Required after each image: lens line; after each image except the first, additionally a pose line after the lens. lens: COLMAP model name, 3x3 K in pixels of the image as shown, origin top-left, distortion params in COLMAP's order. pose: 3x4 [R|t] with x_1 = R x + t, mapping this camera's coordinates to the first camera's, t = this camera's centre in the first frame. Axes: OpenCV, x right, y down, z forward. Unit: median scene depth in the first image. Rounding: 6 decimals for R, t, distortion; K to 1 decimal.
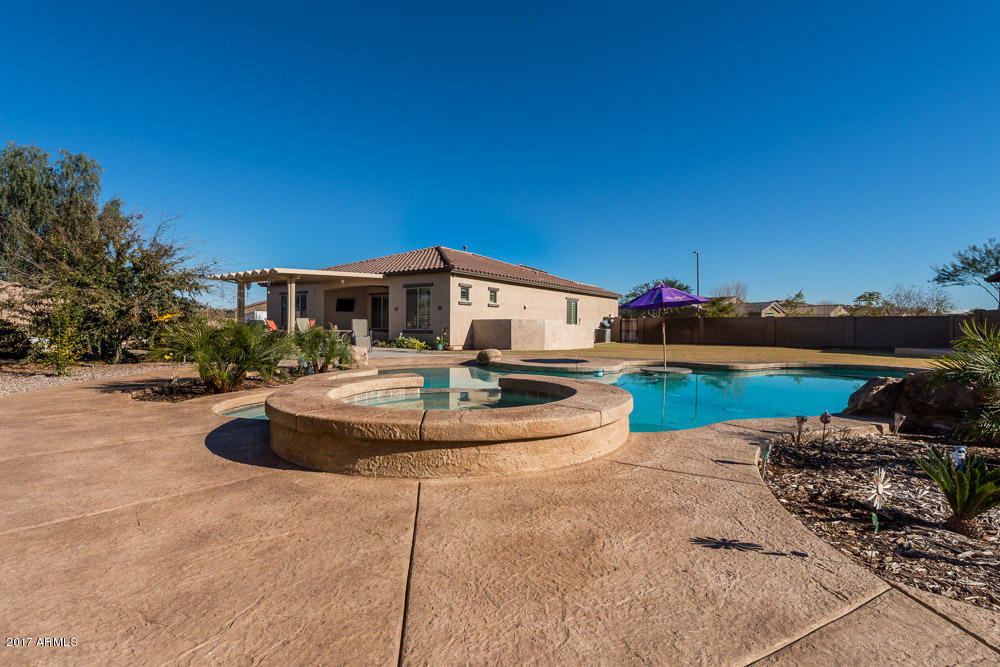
lens RADIAL K [[491.4, 0, 500.0], [0, 491.4, 332.1], [0, 0, 1]] dist [-0.000401, -0.001017]
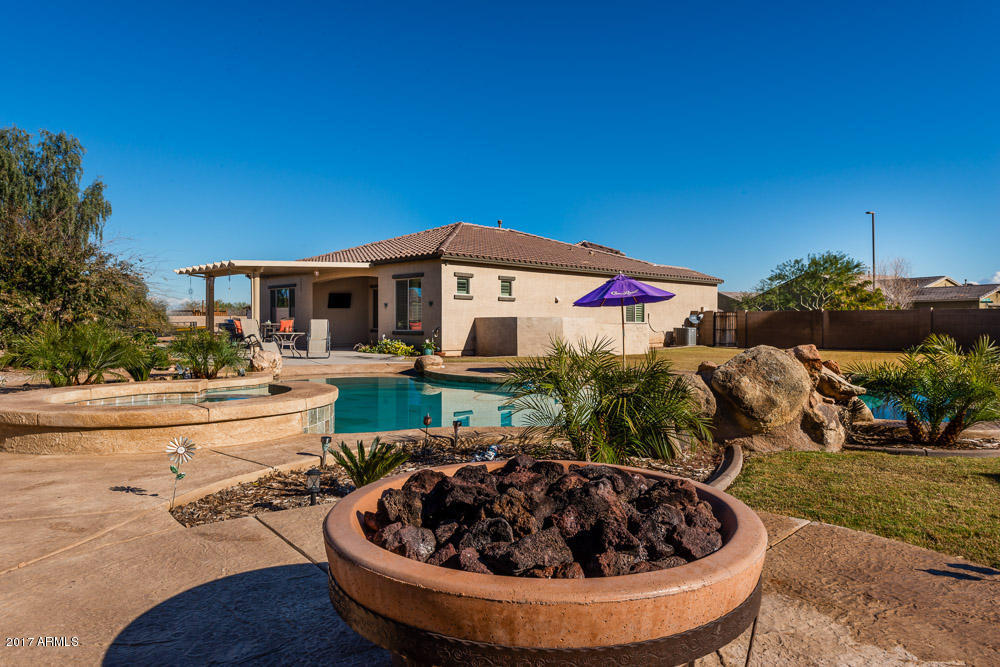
lens RADIAL K [[693.9, 0, 499.9], [0, 693.9, 334.4], [0, 0, 1]] dist [0.010511, -0.004505]
pose [[0.978835, -0.002577, -0.204637, 0.214528], [0.003818, 0.999977, 0.005669, -0.004555], [0.204618, -0.006330, 0.978822, -0.086624]]
